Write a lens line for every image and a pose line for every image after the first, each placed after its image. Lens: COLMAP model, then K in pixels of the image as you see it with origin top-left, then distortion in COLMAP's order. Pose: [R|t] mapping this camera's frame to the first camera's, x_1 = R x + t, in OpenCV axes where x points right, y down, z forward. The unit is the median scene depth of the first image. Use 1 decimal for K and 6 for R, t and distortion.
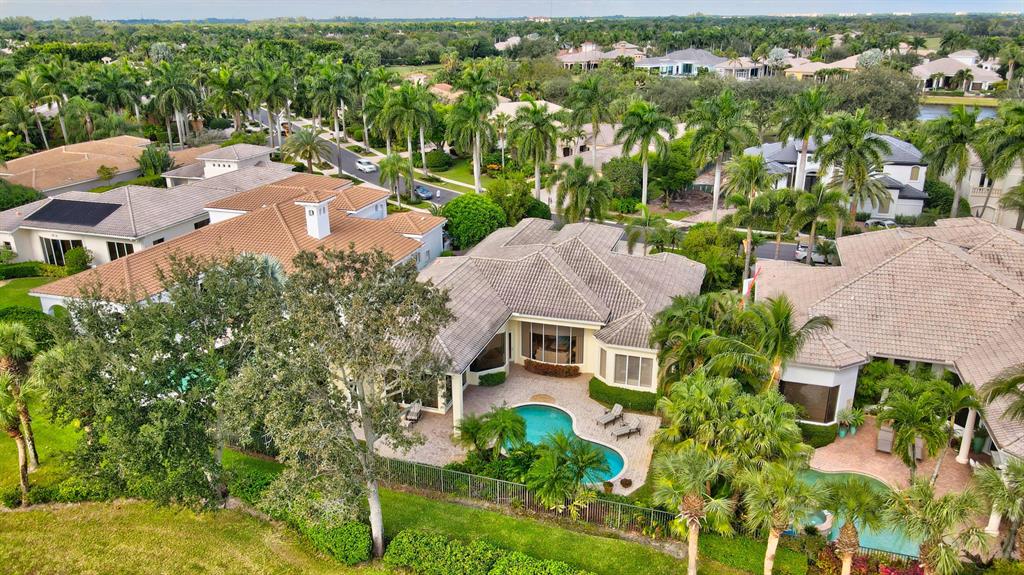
lens RADIAL K [[754.6, 0, 509.8], [0, 754.6, 283.9], [0, 0, 1]] dist [-0.006250, 0.022125]
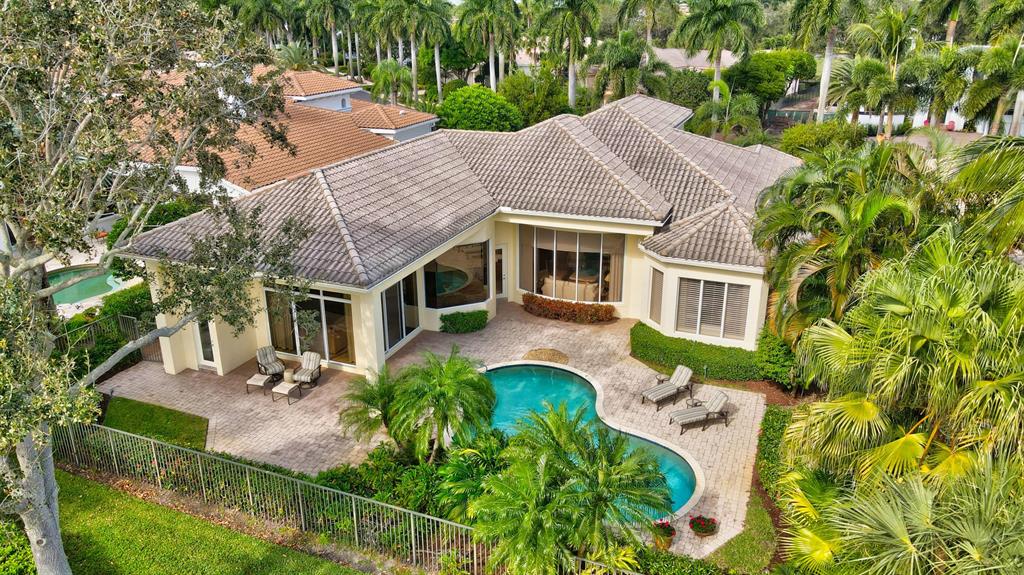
lens RADIAL K [[754.6, 0, 508.3], [0, 754.6, 288.6], [0, 0, 1]] dist [-0.006250, 0.022125]
pose [[0.997494, 0.023991, -0.066566, 0.053950], [-0.022849, 0.999579, 0.017868, 0.097429], [0.066966, -0.016302, 0.997622, 0.458348]]
